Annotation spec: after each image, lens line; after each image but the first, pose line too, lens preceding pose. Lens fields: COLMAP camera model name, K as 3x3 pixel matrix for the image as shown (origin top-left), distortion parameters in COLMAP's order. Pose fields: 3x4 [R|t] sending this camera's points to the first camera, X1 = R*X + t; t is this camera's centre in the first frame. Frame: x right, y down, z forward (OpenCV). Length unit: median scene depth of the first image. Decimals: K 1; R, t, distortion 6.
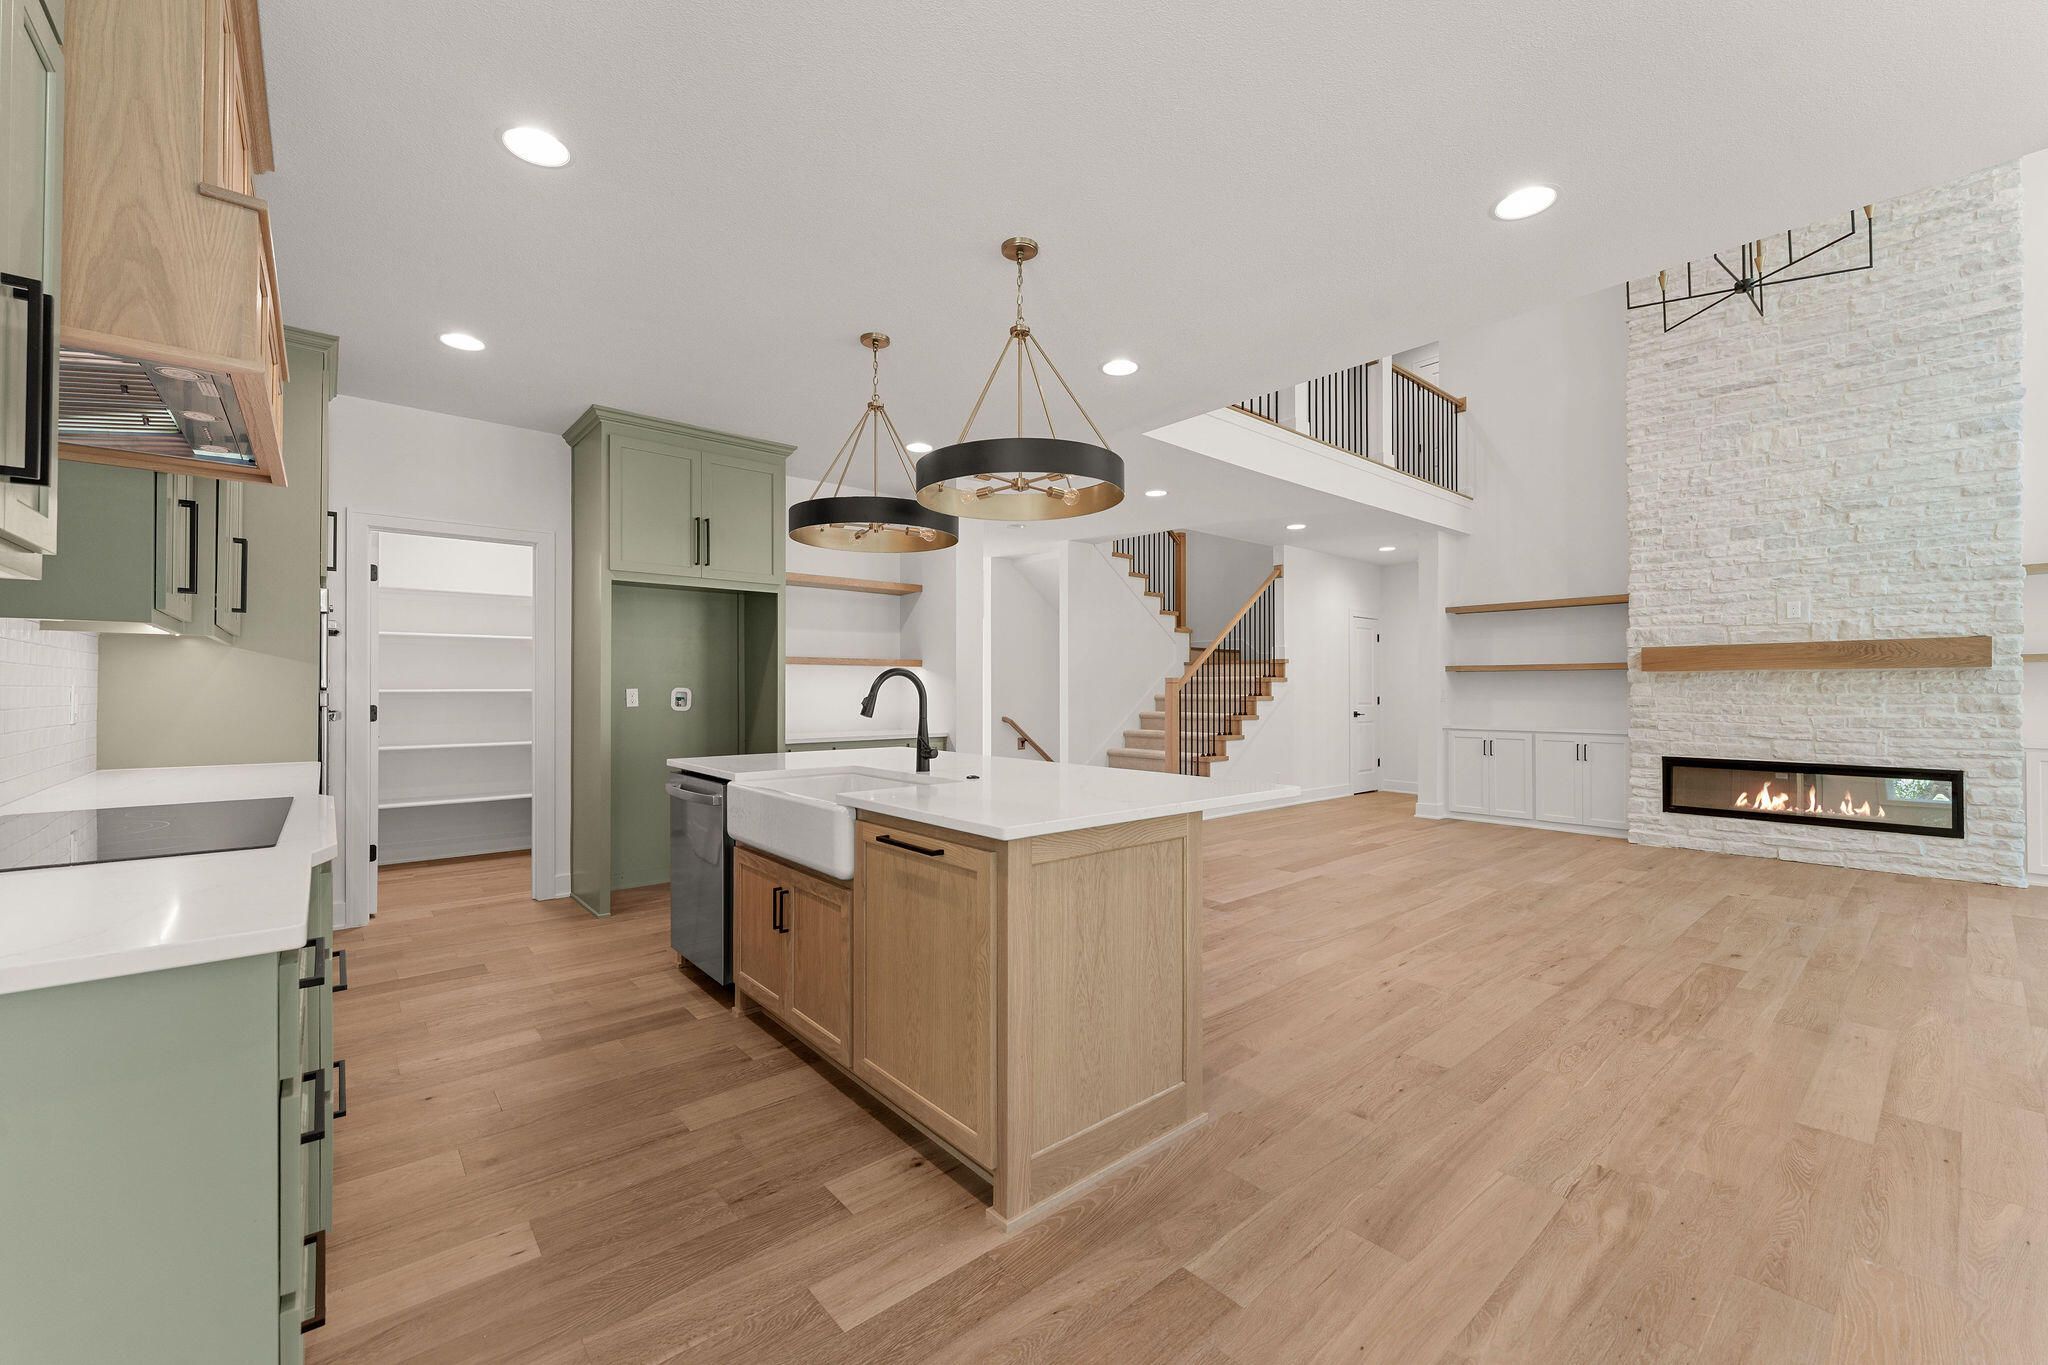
lens RADIAL K [[813.9, 0, 1017.1], [0, 813.9, 690.9], [0, 0, 1]] dist [-0.000062, -0.000027]
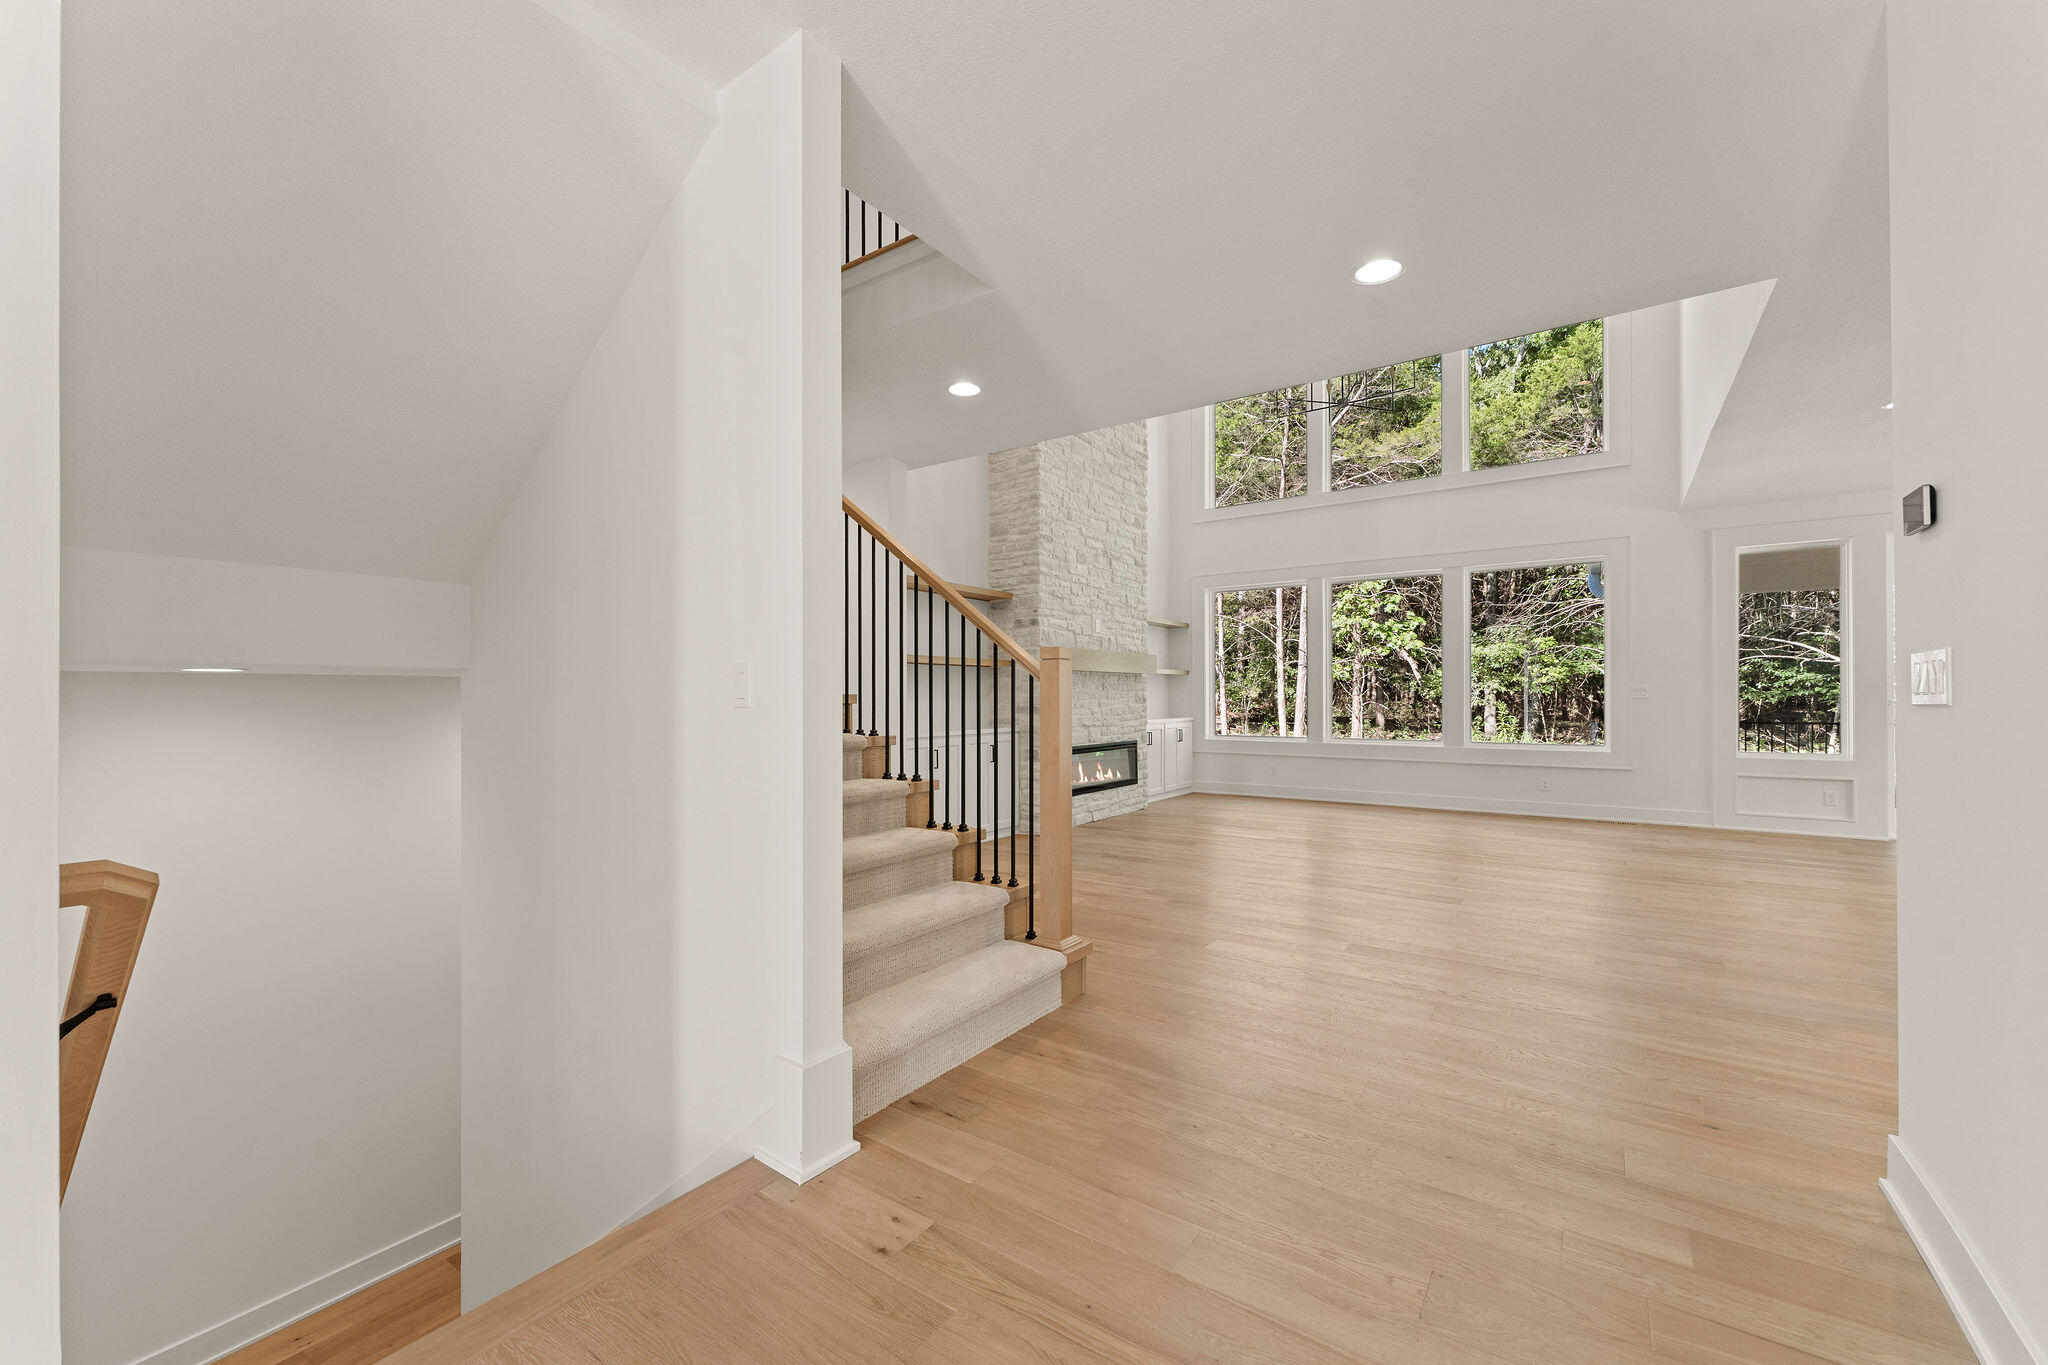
lens RADIAL K [[813.9, 0, 1017.1], [0, 813.9, 690.9], [0, 0, 1]] dist [-0.000062, -0.000027]
pose [[-0.238823, 0.005591, 0.971047, -0.269877], [-0.003554, 0.999972, -0.006632, 0.011673], [-0.971056, -0.005035, -0.238797, 1.455123]]
